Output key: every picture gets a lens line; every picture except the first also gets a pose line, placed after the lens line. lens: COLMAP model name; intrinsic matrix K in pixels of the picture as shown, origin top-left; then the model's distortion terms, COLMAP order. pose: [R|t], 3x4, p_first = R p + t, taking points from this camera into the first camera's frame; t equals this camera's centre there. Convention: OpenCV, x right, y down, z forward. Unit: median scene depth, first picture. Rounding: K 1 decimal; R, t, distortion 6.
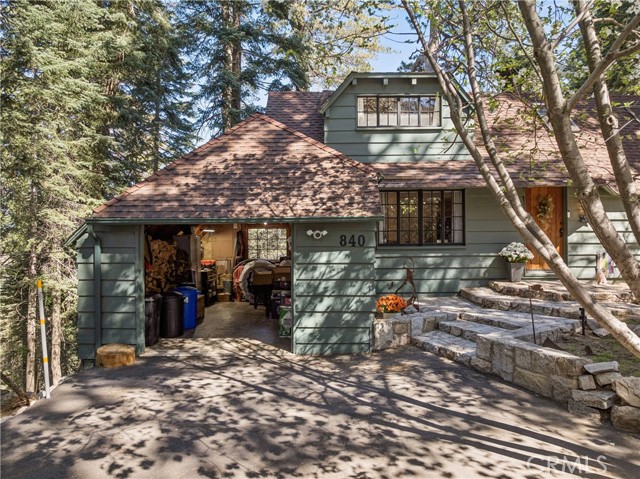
lens RADIAL K [[449.6, 0, 321.9], [0, 449.6, 258.4], [0, 0, 1]] dist [-0.028968, 0.002238]
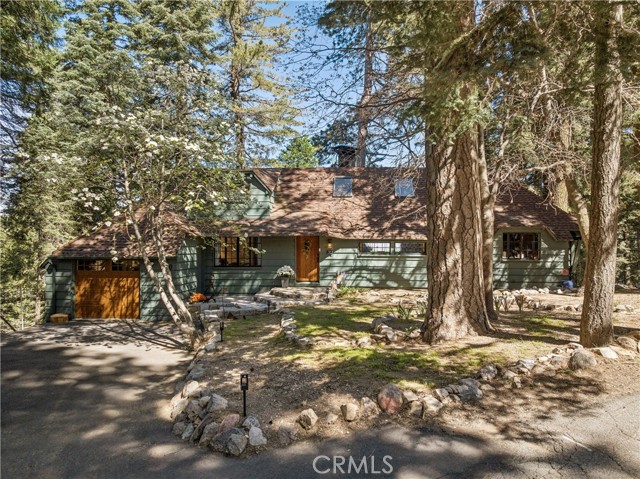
lens RADIAL K [[449.6, 0, 316.0], [0, 449.6, 246.9], [0, 0, 1]] dist [-0.028968, 0.002238]
pose [[0.997735, 0.003386, -0.067189, 0.815070], [-0.005940, 0.999266, -0.037853, -0.054230], [0.067011, 0.038166, 0.997022, -0.971259]]
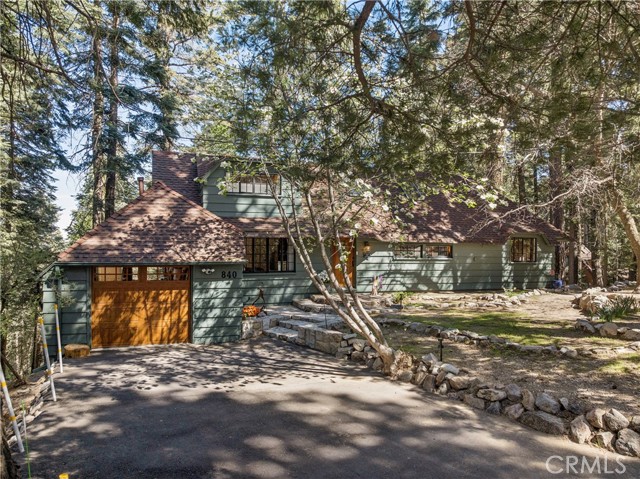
lens RADIAL K [[449.6, 0, 323.2], [0, 449.6, 245.1], [0, 0, 1]] dist [-0.028968, 0.002238]
pose [[0.943804, 0.011173, 0.330317, -0.147052], [0.004109, 0.998955, -0.045529, -0.066359], [-0.330481, 0.044327, 0.942771, -0.657175]]
